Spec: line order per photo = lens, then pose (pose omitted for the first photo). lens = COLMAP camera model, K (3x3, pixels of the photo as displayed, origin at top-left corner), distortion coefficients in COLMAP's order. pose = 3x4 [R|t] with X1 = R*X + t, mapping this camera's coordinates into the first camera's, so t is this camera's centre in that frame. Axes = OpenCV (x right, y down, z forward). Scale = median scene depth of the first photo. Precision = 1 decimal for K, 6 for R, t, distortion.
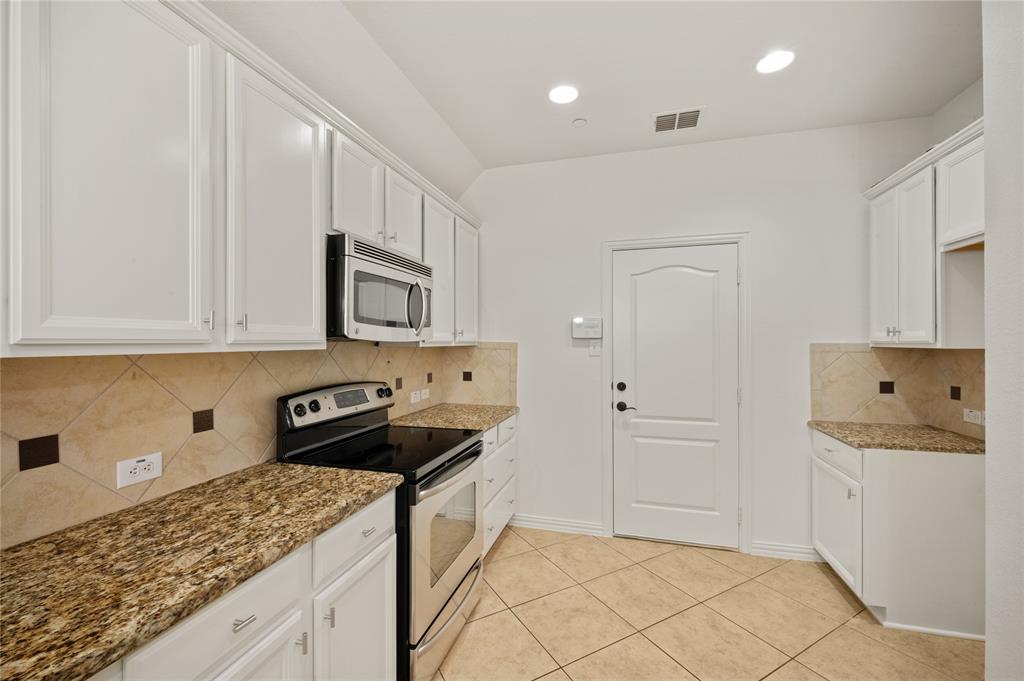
lens RADIAL K [[422.2, 0, 513.5], [0, 422.2, 342.2], [0, 0, 1]] dist [0.002900, 0.000314]
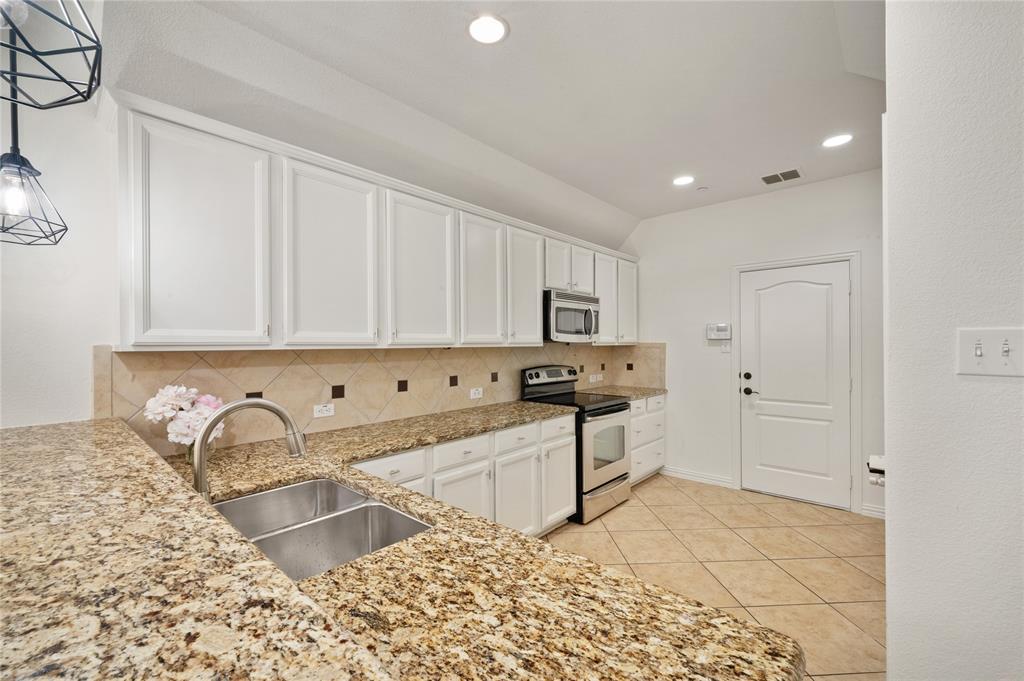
lens RADIAL K [[422.2, 0, 513.5], [0, 422.2, 342.2], [0, 0, 1]] dist [0.002900, 0.000314]
pose [[0.897728, -0.007090, -0.440494, 0.246105], [0.004796, 0.999969, -0.006322, 0.006911], [0.440525, 0.003563, 0.897733, -0.671763]]
